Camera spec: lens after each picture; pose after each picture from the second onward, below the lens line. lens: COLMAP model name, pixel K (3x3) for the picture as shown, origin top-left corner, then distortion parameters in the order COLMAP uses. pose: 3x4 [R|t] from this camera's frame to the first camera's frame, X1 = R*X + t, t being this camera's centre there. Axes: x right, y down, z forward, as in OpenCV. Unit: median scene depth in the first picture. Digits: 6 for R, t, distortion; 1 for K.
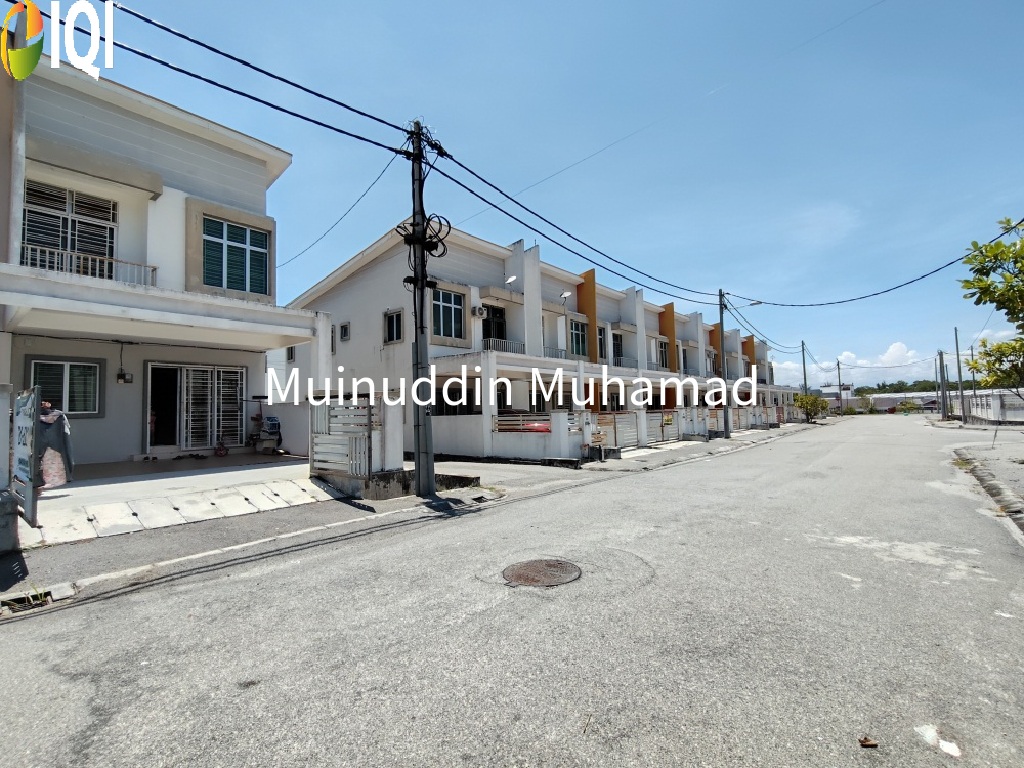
lens RADIAL K [[491.6, 0, 512.5], [0, 491.6, 381.7], [0, 0, 1]] dist [-0.002191, 0.000231]
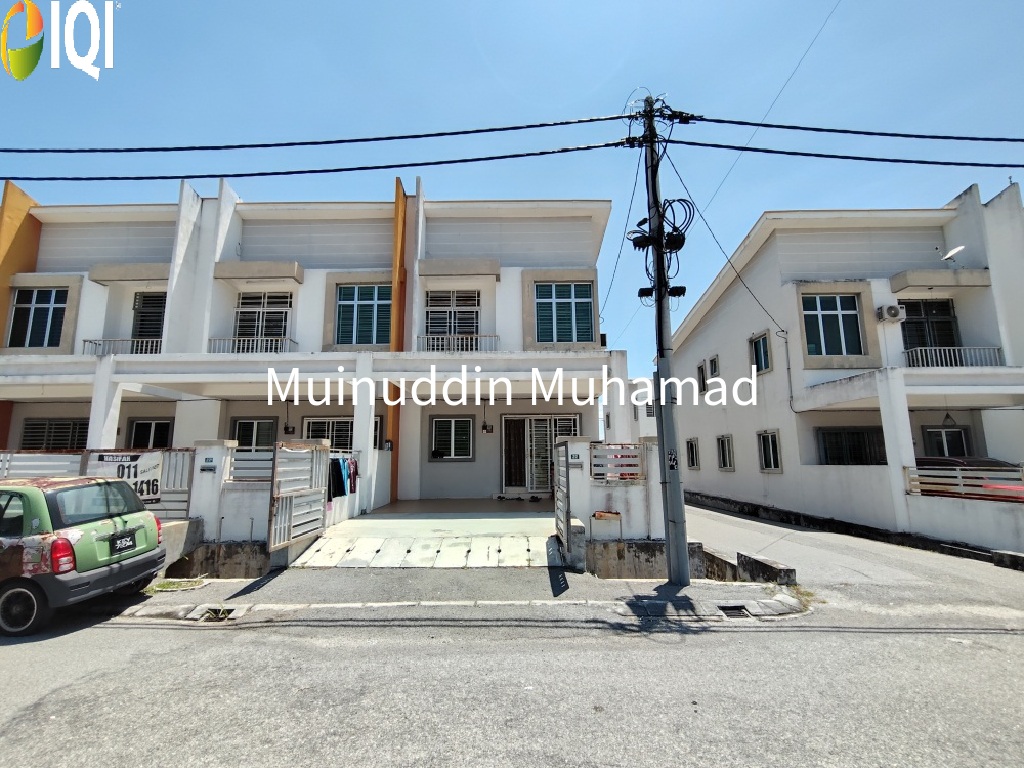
lens RADIAL K [[484.2, 0, 503.3], [0, 484.2, 382.5], [0, 0, 1]] dist [-0.002895, 0.001502]
pose [[0.623646, -0.105830, -0.774510, 0.181700], [0.040097, 0.993820, -0.103510, 0.004125], [0.780678, 0.033498, 0.624035, 0.277574]]
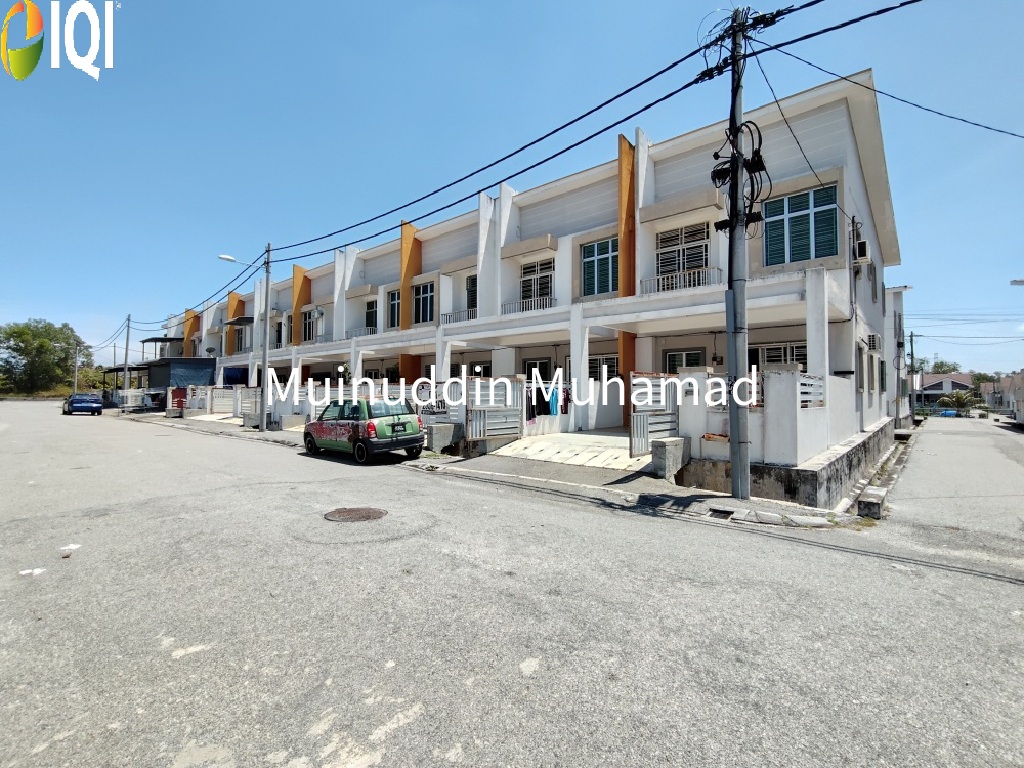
lens RADIAL K [[484.2, 0, 503.3], [0, 484.2, 382.5], [0, 0, 1]] dist [-0.002895, 0.001502]
pose [[-0.057775, -0.004321, -0.998320, 0.471776], [0.059863, 0.998176, -0.007785, 0.025795], [0.996533, -0.060212, -0.057411, 0.531726]]
